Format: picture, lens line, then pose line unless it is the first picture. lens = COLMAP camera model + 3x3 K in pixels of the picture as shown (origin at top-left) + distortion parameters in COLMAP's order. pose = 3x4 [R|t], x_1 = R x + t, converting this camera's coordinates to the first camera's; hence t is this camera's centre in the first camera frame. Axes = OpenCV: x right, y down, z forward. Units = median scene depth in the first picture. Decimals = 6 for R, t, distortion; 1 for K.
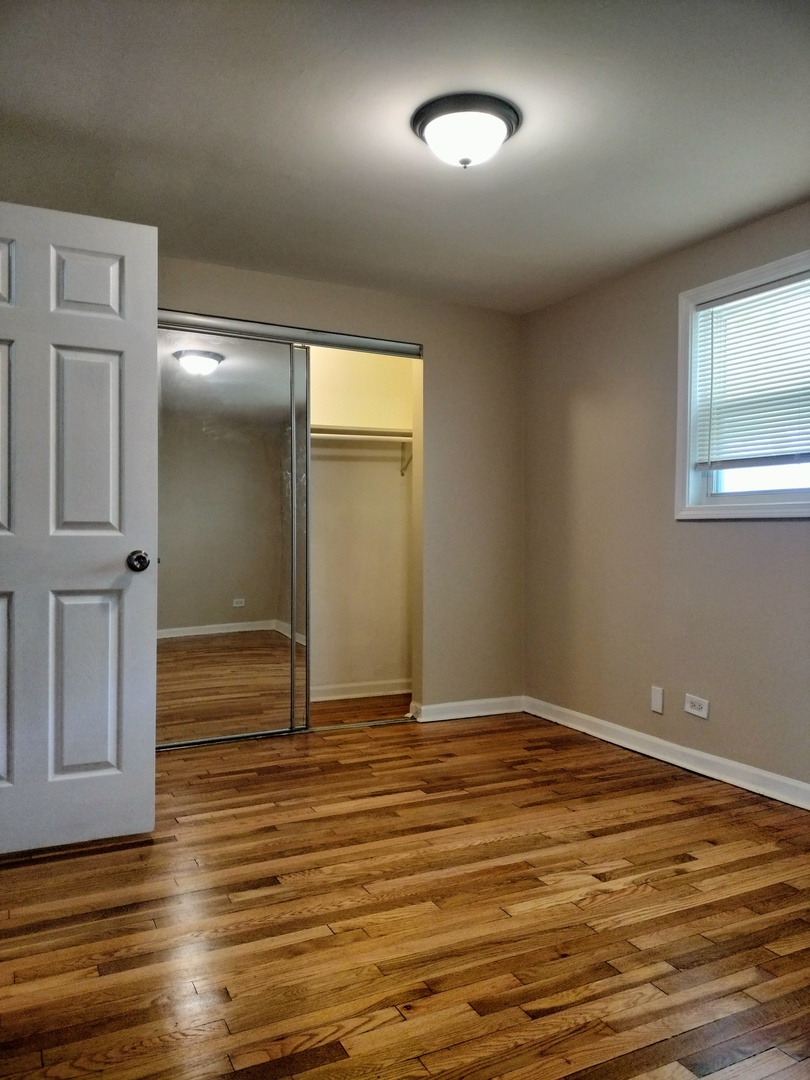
lens RADIAL K [[816.7, 0, 397.8], [0, 816.7, 535.5], [0, 0, 1]] dist [0.035797, -0.036201]
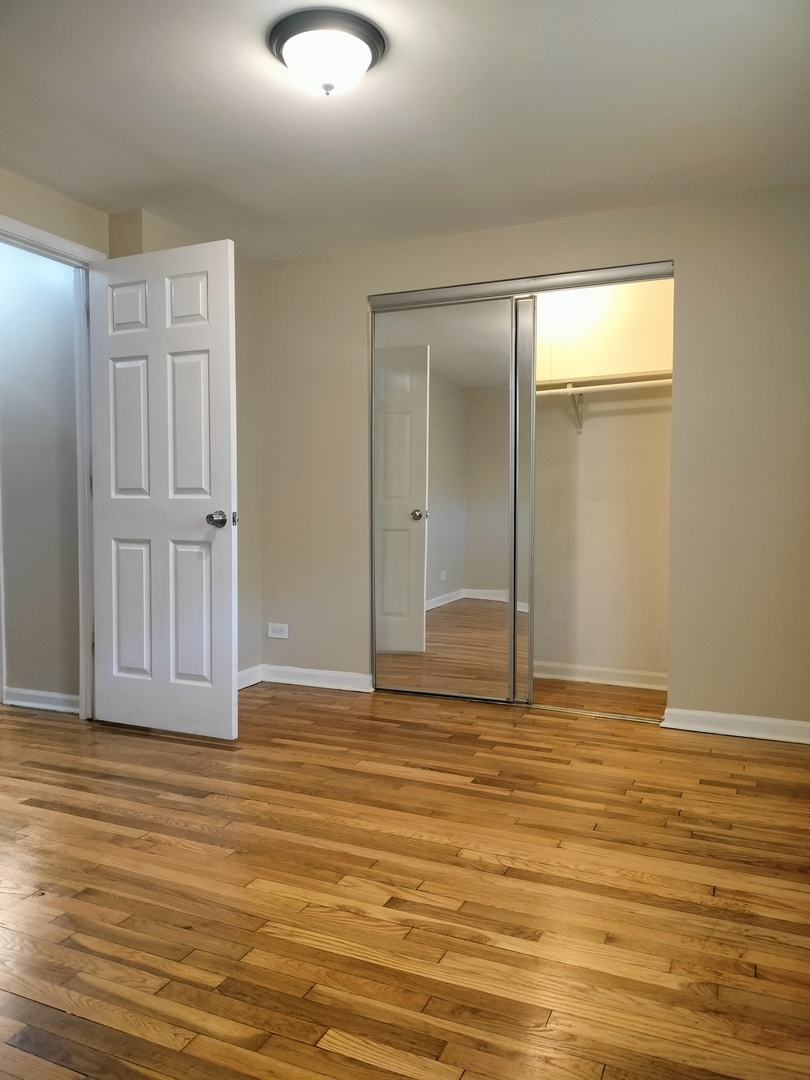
lens RADIAL K [[816.7, 0, 397.4], [0, 816.7, 540.1], [0, 0, 1]] dist [0.035797, -0.036201]
pose [[0.621911, 0.033308, -0.782379, 0.816870], [-0.002481, 0.999174, 0.040565, 0.011961], [0.783084, -0.023286, 0.621480, 0.449427]]
